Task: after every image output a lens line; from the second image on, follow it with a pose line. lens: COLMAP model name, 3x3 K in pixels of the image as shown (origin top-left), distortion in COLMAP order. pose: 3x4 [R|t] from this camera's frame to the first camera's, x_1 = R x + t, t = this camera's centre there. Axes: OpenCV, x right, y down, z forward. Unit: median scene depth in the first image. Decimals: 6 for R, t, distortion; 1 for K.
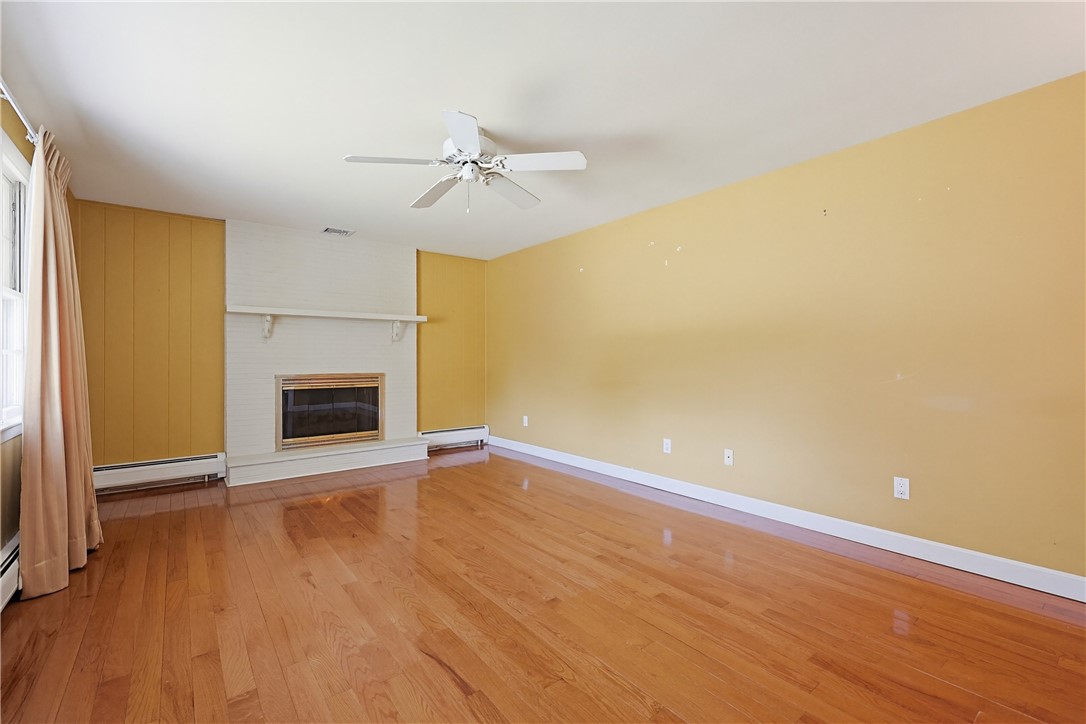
lens RADIAL K [[469.6, 0, 546.5], [0, 469.6, 360.9], [0, 0, 1]] dist [-0.000662, 0.000004]
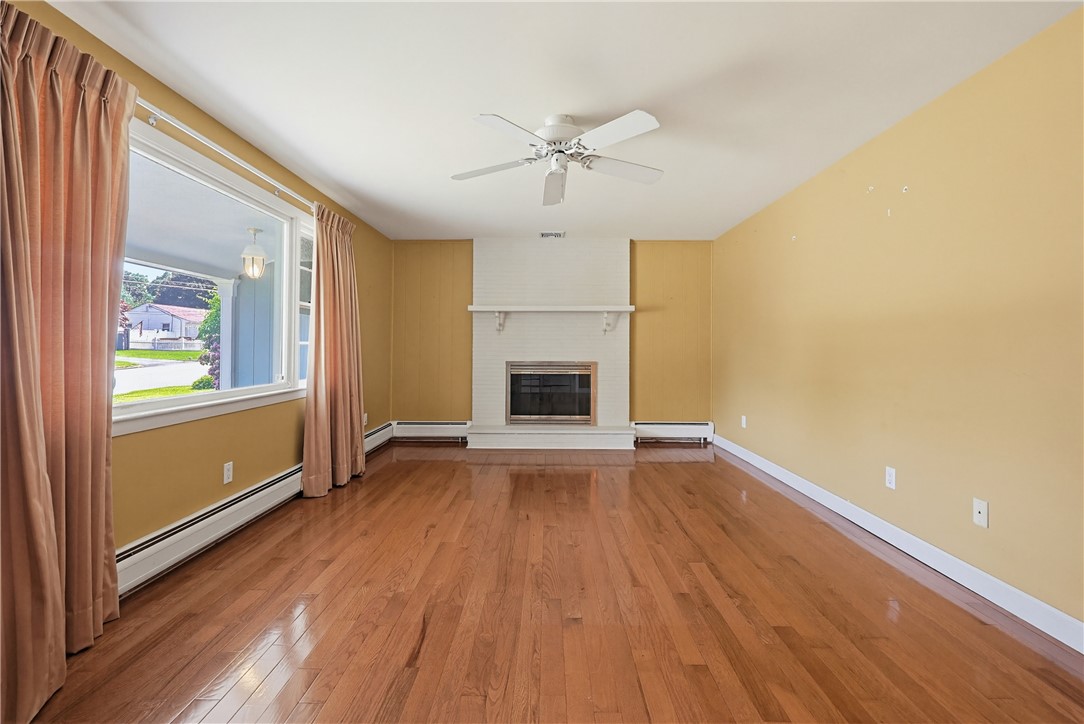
lens RADIAL K [[468.9, 0, 540.7], [0, 468.9, 342.7], [0, 0, 1]] dist [-0.000416, -0.000101]
pose [[0.775451, -0.001592, -0.631406, 0.254627], [-0.007649, 0.999900, -0.011916, -0.003955], [0.631362, 0.014070, 0.775361, 0.123108]]
